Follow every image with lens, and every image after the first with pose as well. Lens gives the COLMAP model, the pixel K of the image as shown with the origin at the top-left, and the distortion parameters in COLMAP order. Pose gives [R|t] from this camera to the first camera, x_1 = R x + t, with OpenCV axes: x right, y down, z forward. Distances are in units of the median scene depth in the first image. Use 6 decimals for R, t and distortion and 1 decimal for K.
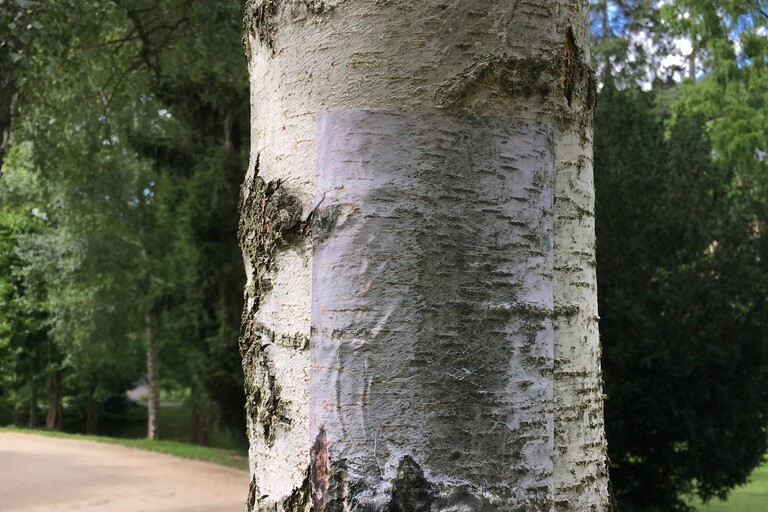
lens RADIAL K [[898.3, 0, 386.0], [0, 898.3, 254.5], [0, 0, 1]] dist [0.034470, 0.000000]
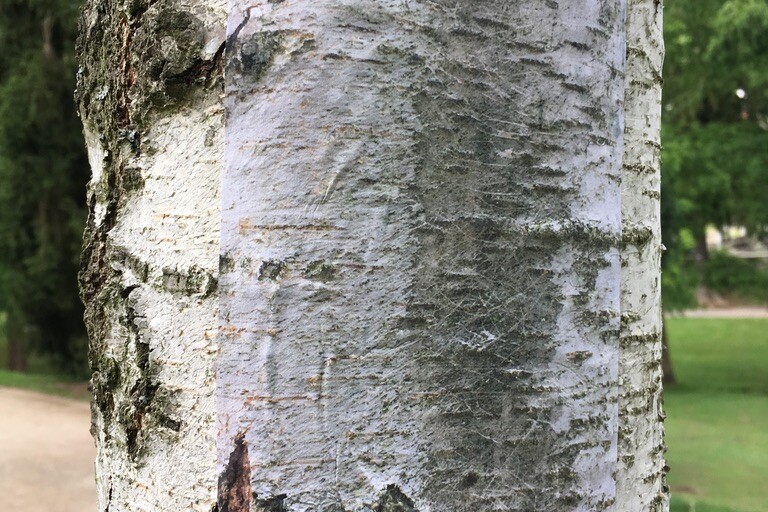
lens RADIAL K [[898.3, 0, 382.1], [0, 898.3, 260.7], [0, 0, 1]] dist [0.034470, 0.000000]
pose [[0.983553, 0.015188, 0.179979, -0.083879], [-0.031370, 0.995679, 0.087409, 0.031805], [-0.177874, -0.091617, 0.979779, 0.440267]]
